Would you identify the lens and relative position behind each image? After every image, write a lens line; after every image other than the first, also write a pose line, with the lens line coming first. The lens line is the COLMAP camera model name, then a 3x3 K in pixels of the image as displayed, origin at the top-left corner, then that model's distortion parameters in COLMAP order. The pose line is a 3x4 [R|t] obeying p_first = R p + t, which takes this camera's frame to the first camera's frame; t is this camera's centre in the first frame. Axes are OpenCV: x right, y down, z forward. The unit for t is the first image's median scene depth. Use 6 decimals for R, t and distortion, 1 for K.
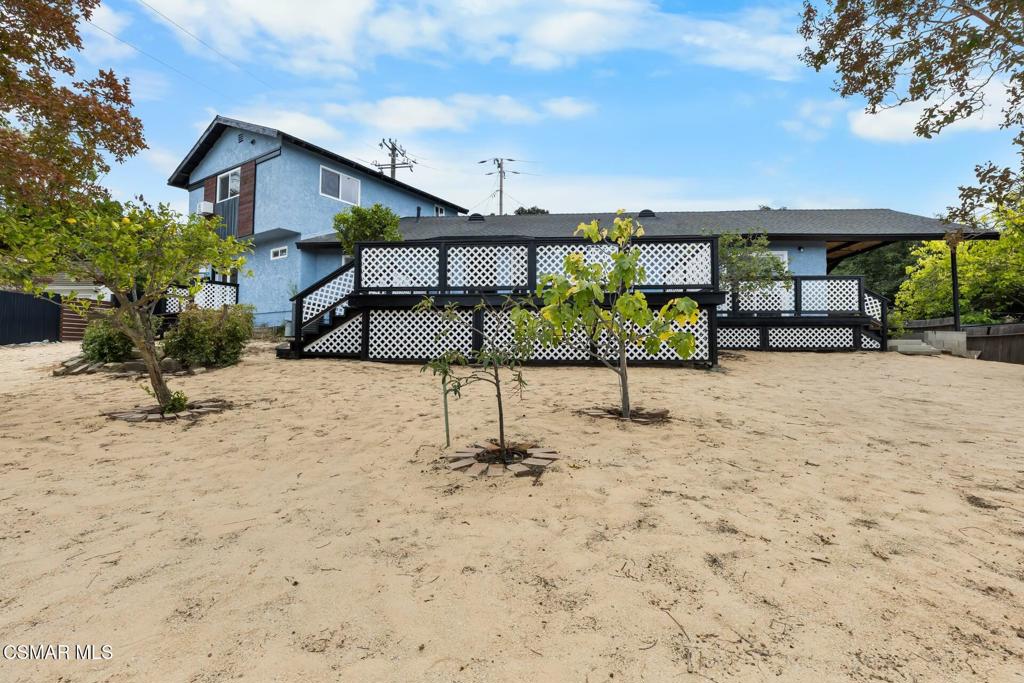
lens RADIAL K [[463.3, 0, 517.8], [0, 463.3, 324.2], [0, 0, 1]] dist [0.007337, 0.000039]
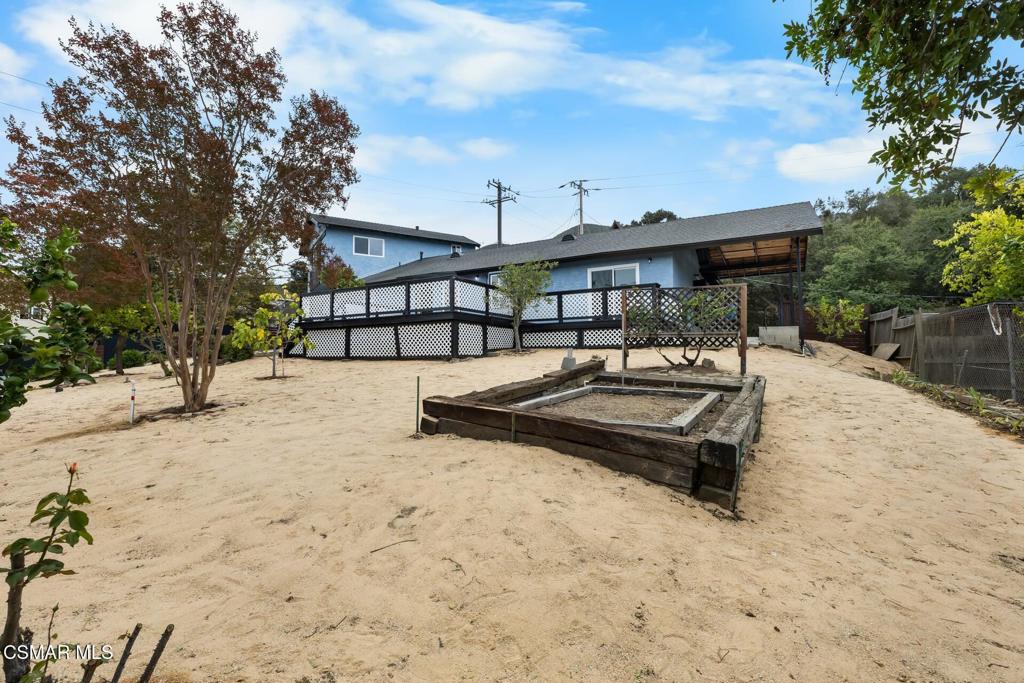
lens RADIAL K [[457.6, 0, 512.0], [0, 457.6, 341.5], [0, 0, 1]] dist [0.003051, 0.000081]
pose [[0.901163, -0.027280, -0.432620, 0.760192], [0.038498, 0.999111, 0.017192, 0.007591], [0.431767, -0.032148, 0.901412, -0.173007]]
